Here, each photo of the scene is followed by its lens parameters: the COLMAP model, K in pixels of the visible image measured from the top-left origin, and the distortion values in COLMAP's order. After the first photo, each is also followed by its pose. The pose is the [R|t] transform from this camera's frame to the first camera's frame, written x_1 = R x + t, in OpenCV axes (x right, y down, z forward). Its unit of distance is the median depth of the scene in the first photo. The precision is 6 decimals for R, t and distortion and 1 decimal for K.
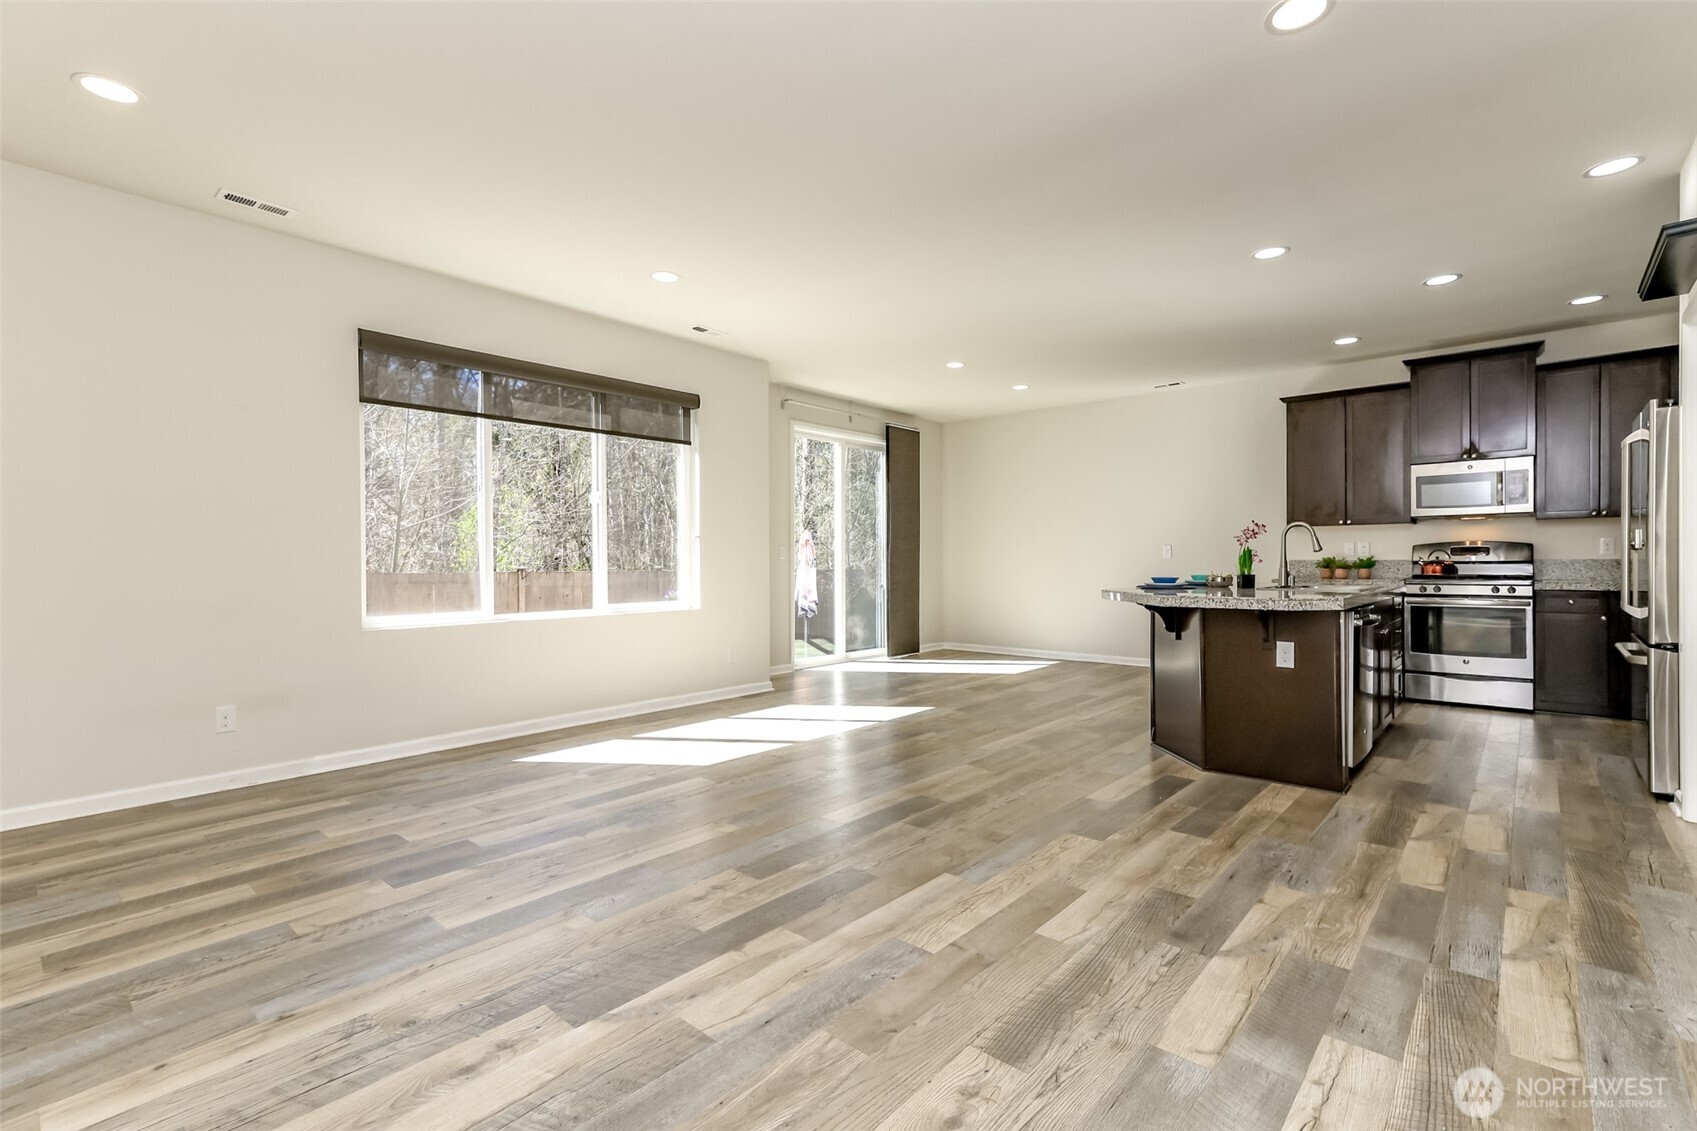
lens RADIAL K [[769.3, 0, 776.0], [0, 769.3, 560.9], [0, 0, 1]] dist [0.016309, 0.001376]
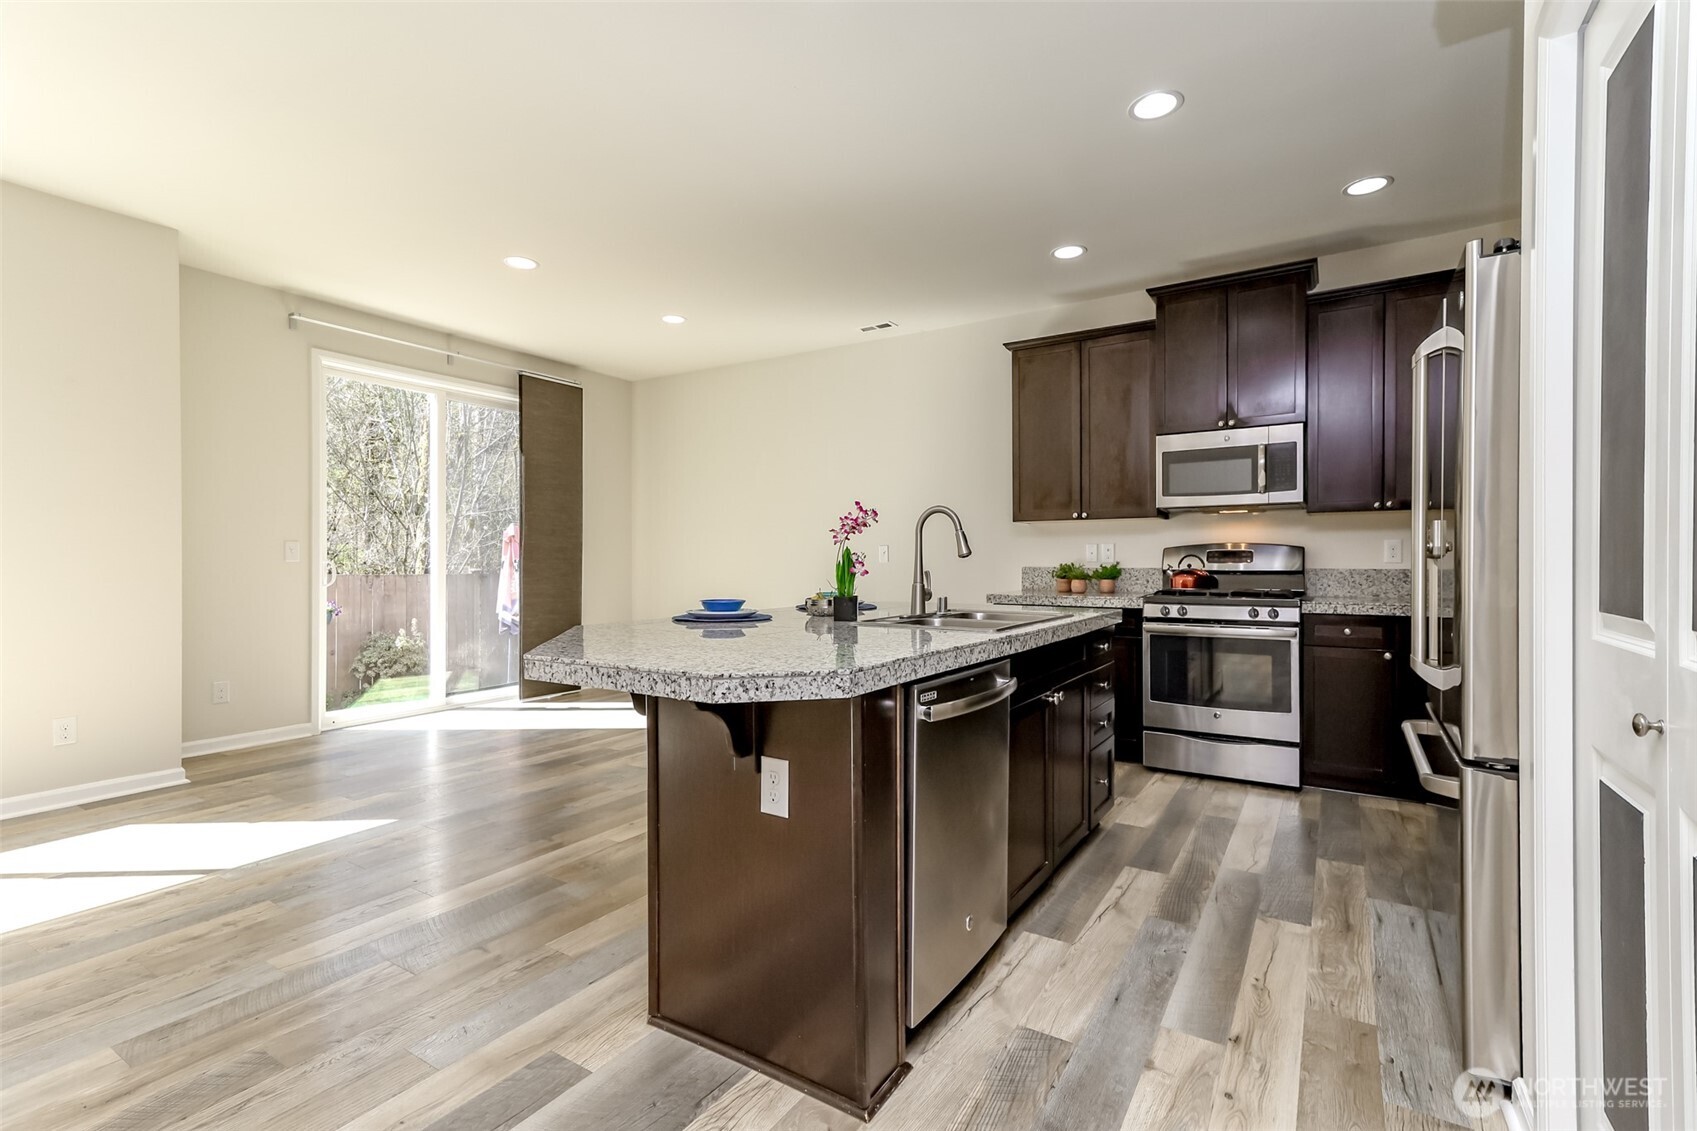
lens RADIAL K [[769.3, 0, 776.8], [0, 769.3, 558.4], [0, 0, 1]] dist [0.016309, 0.001376]
pose [[0.989866, 0.006144, 0.141873, 0.380221], [-0.005707, 0.999978, -0.003487, -0.006354], [-0.141891, 0.002642, 0.989879, 0.356397]]
